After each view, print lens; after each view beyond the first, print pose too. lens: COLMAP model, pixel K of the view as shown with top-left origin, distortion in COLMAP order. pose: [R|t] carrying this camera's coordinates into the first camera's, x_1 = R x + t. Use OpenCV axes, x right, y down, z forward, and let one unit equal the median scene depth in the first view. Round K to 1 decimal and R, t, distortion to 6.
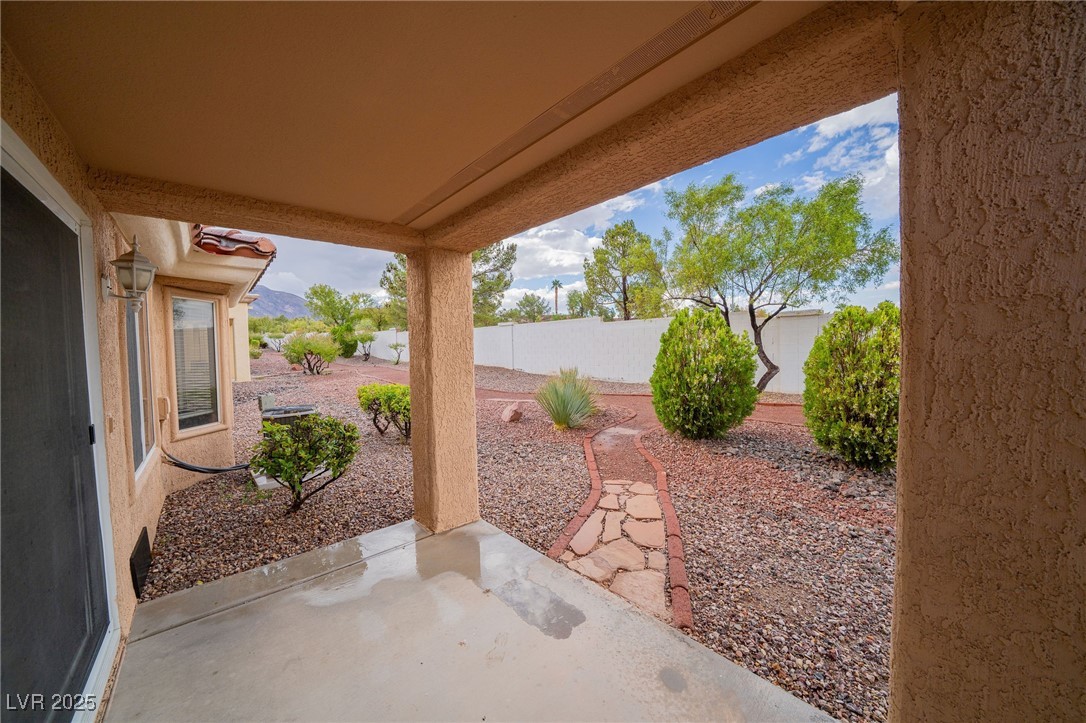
lens RADIAL K [[378.1, 0, 544.3], [0, 378.1, 360.3], [0, 0, 1]] dist [-0.023297, 0.001247]
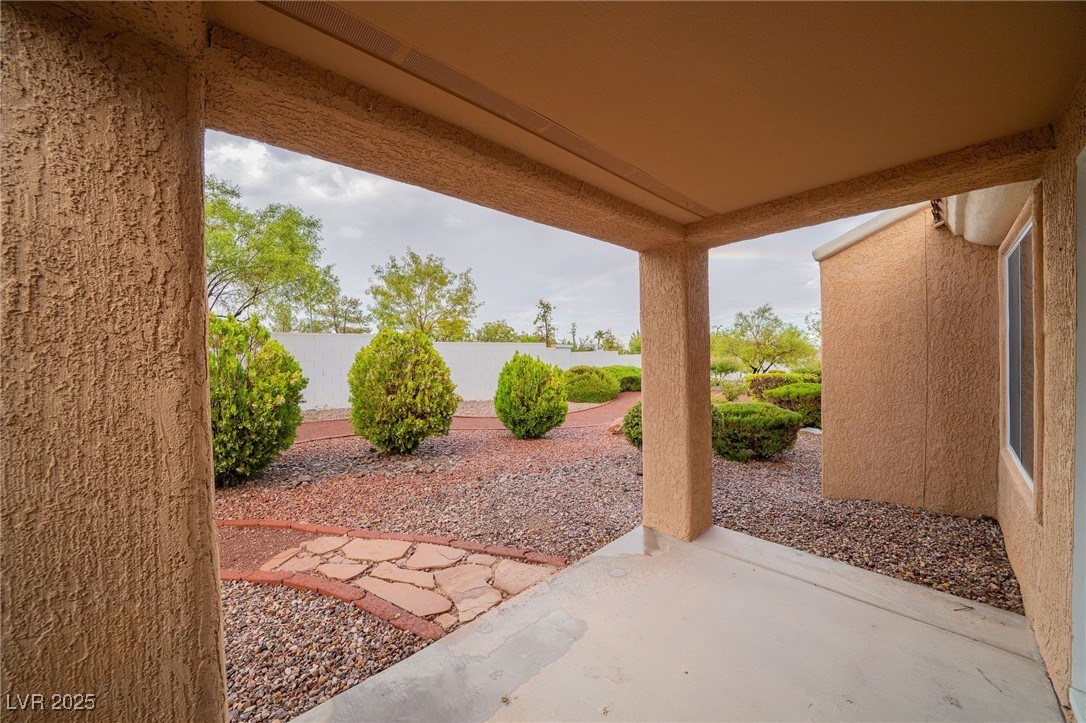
lens RADIAL K [[378.1, 0, 544.7], [0, 378.1, 360.4], [0, 0, 1]] dist [-0.023297, 0.001247]
pose [[-0.012735, 0.012331, 0.999843, -0.622148], [0.049959, 0.998683, -0.011680, -0.001695], [-0.998670, 0.049803, -0.013335, 0.664460]]
